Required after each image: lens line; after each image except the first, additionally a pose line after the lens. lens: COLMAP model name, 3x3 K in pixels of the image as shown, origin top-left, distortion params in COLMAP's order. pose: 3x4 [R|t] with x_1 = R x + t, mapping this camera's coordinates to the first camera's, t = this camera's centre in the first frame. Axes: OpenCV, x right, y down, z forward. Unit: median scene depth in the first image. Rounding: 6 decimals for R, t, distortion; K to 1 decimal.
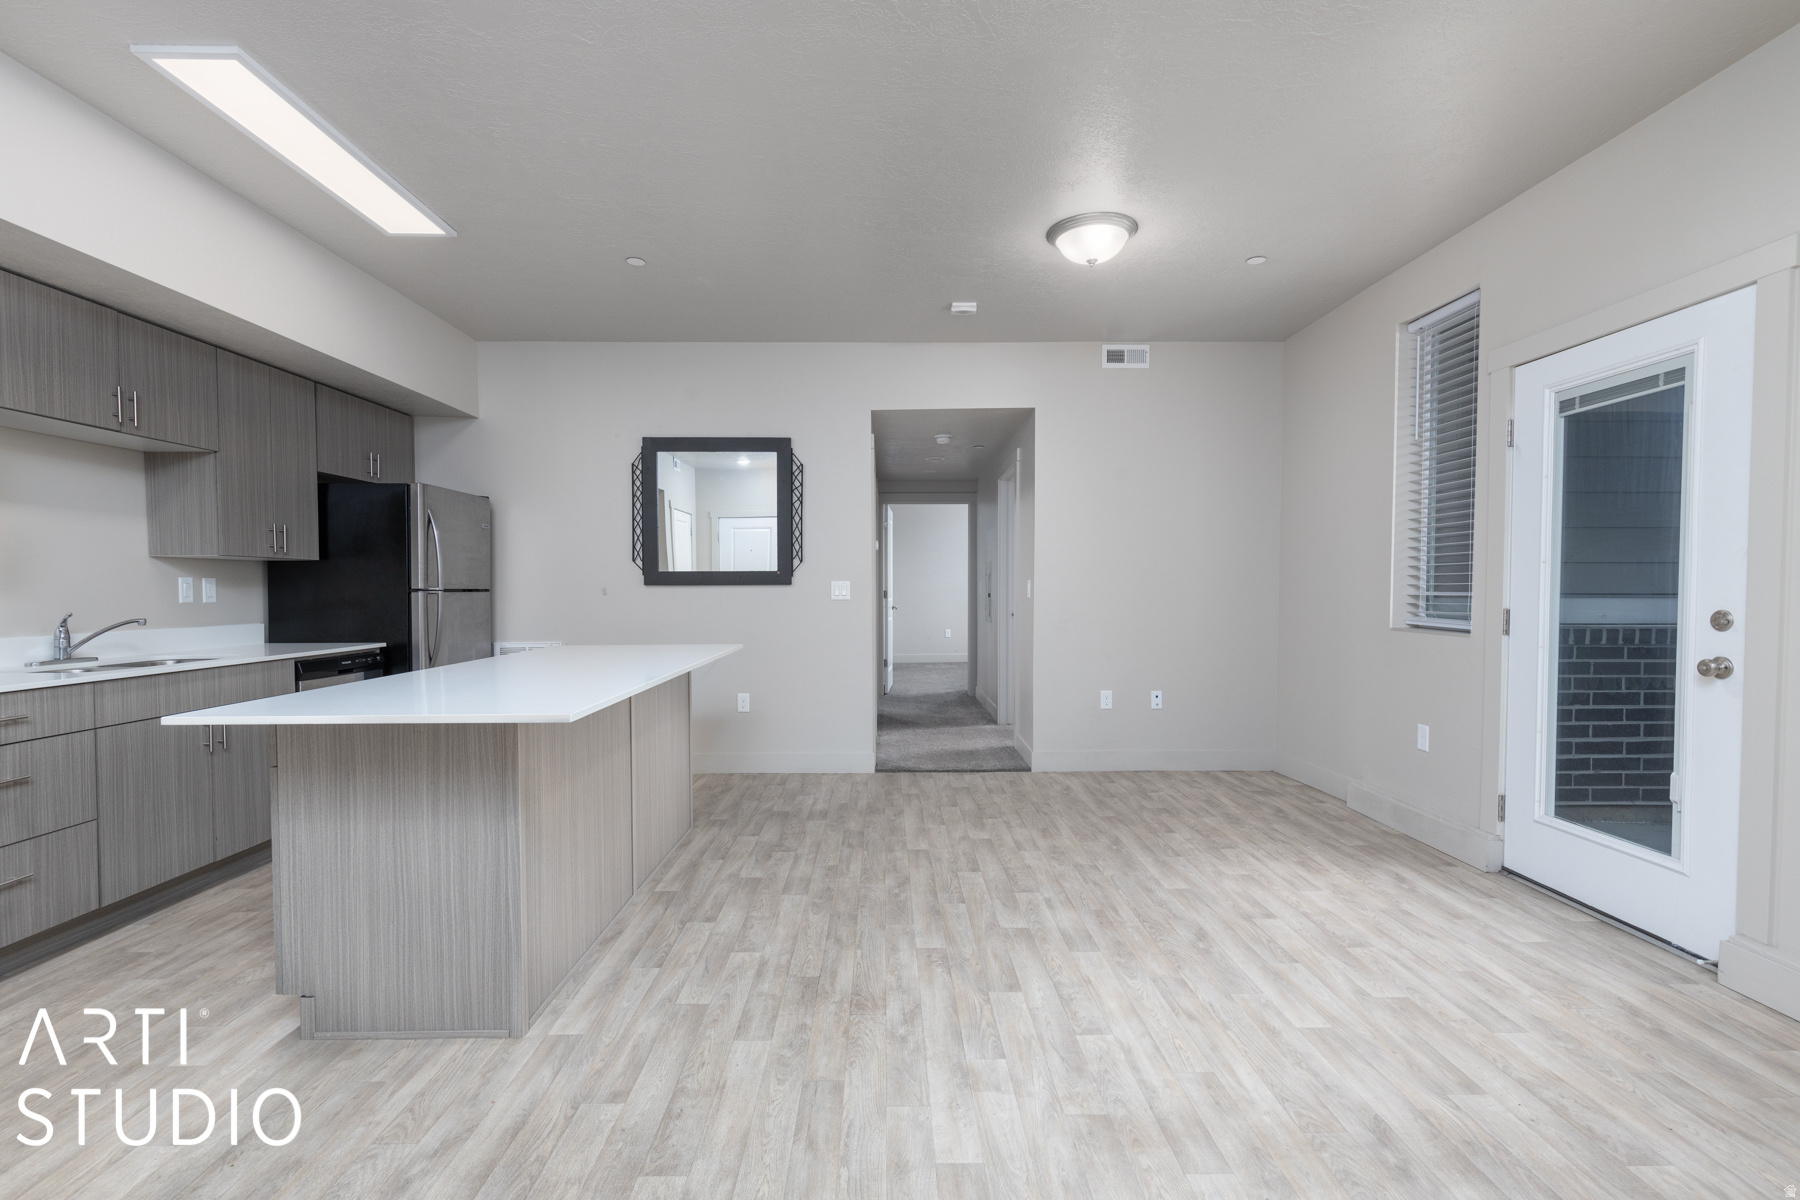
lens RADIAL K [[818.3, 0, 902.1], [0, 818.3, 606.9], [0, 0, 1]] dist [0.005195, 0.000067]
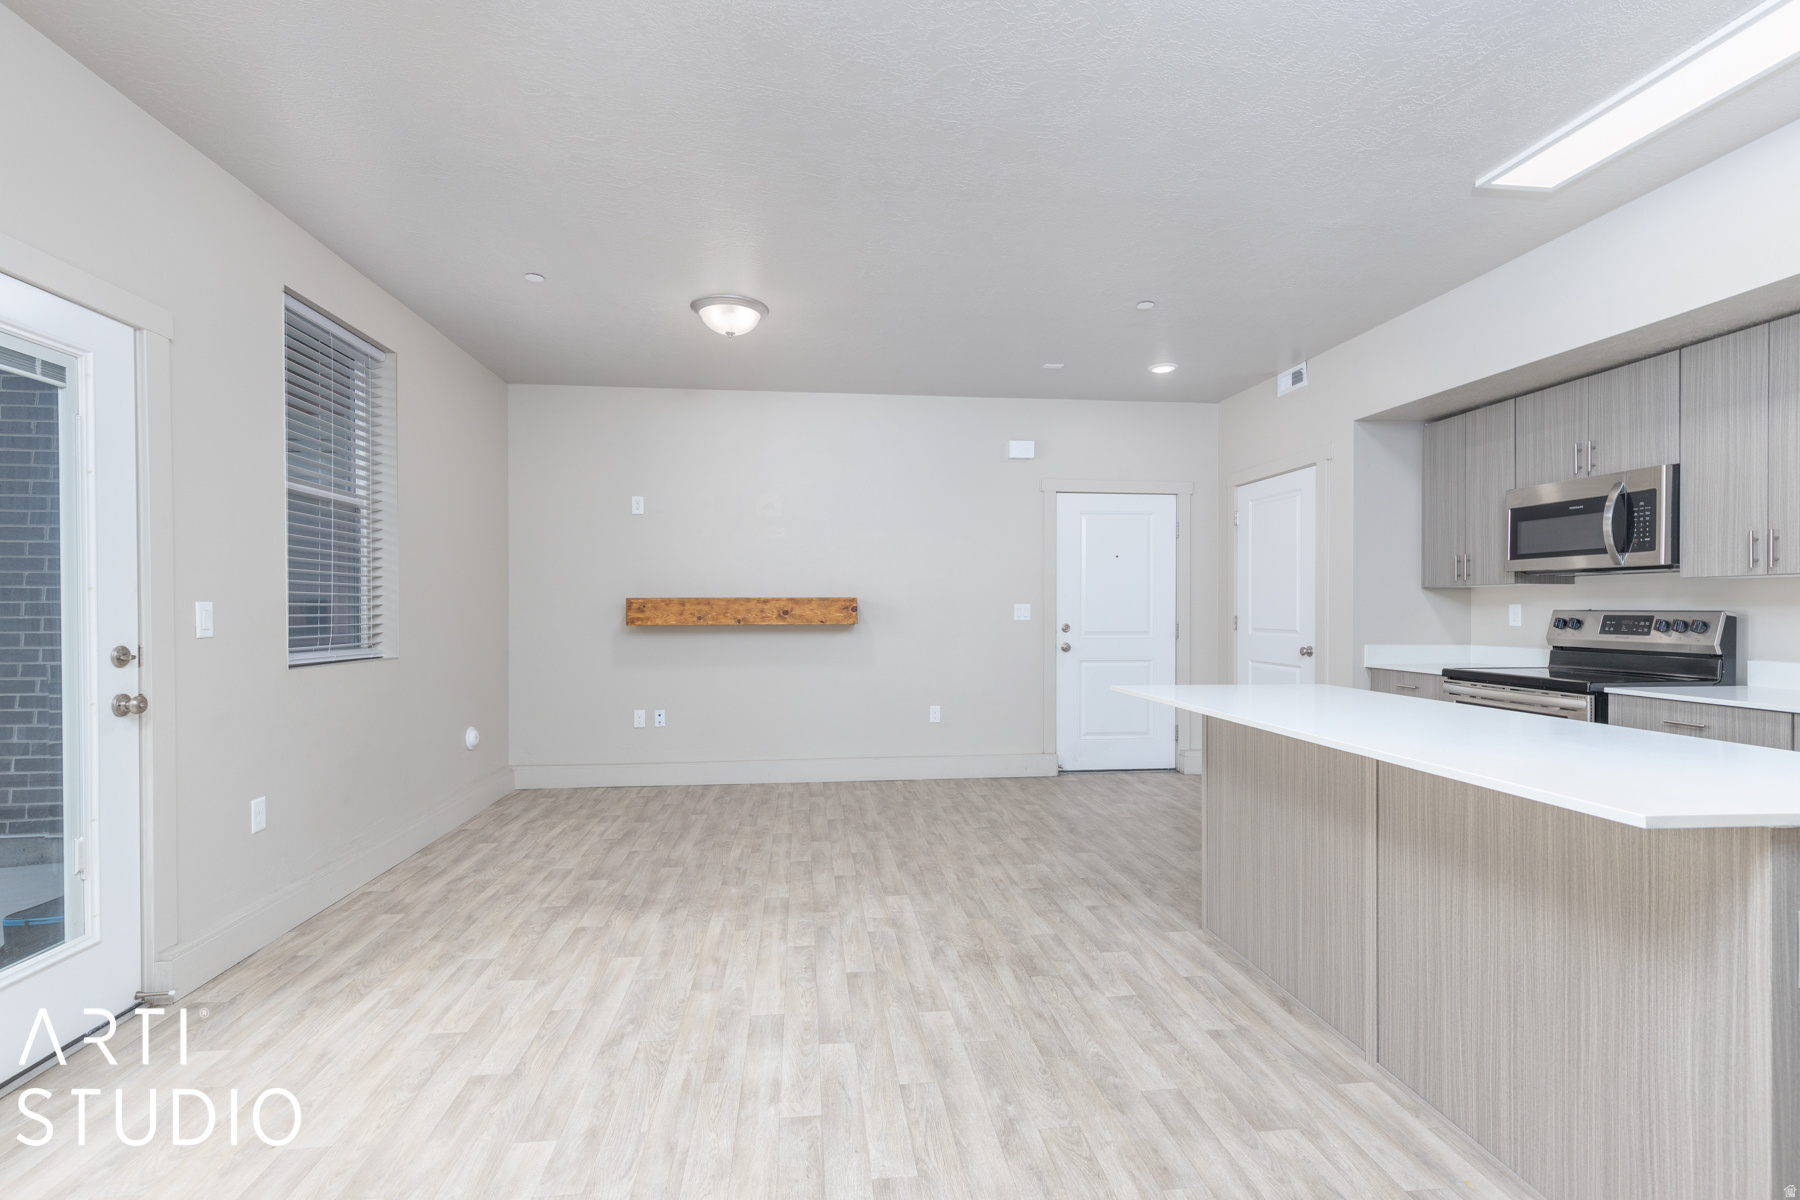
lens RADIAL K [[826.8, 0, 890.1], [0, 826.8, 607.7], [0, 0, 1]] dist [0.005142, -0.000254]
pose [[-0.996481, 0.004385, -0.083700, 0.130518], [0.002301, 0.999685, 0.024981, -0.048870], [0.083783, 0.024700, -0.996178, 1.554318]]
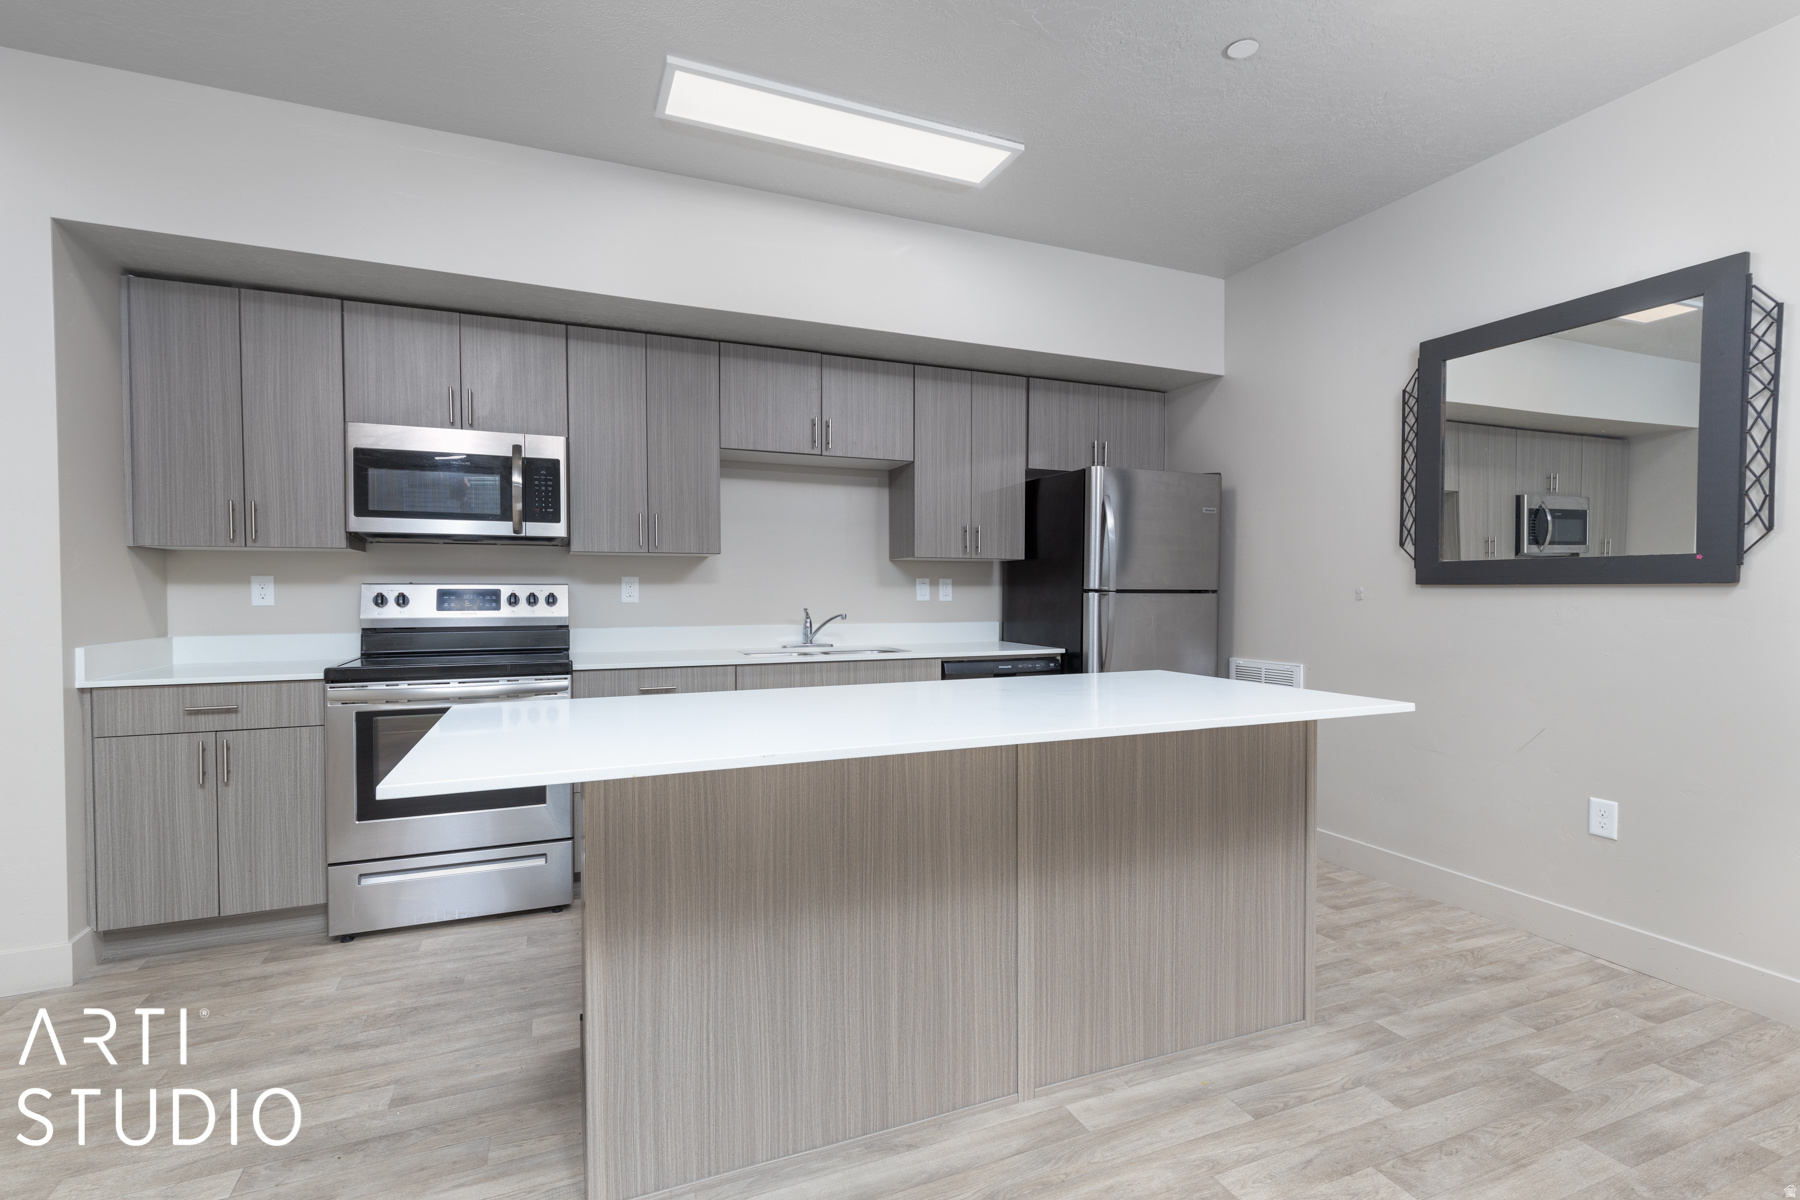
lens RADIAL K [[826.8, 0, 890.1], [0, 826.8, 607.7], [0, 0, 1]] dist [0.005142, -0.000254]
pose [[0.361647, 0.025161, -0.931976, 0.187982], [-0.024917, 0.999540, 0.017317, -0.016156], [0.931982, 0.016959, 0.362107, 0.635350]]
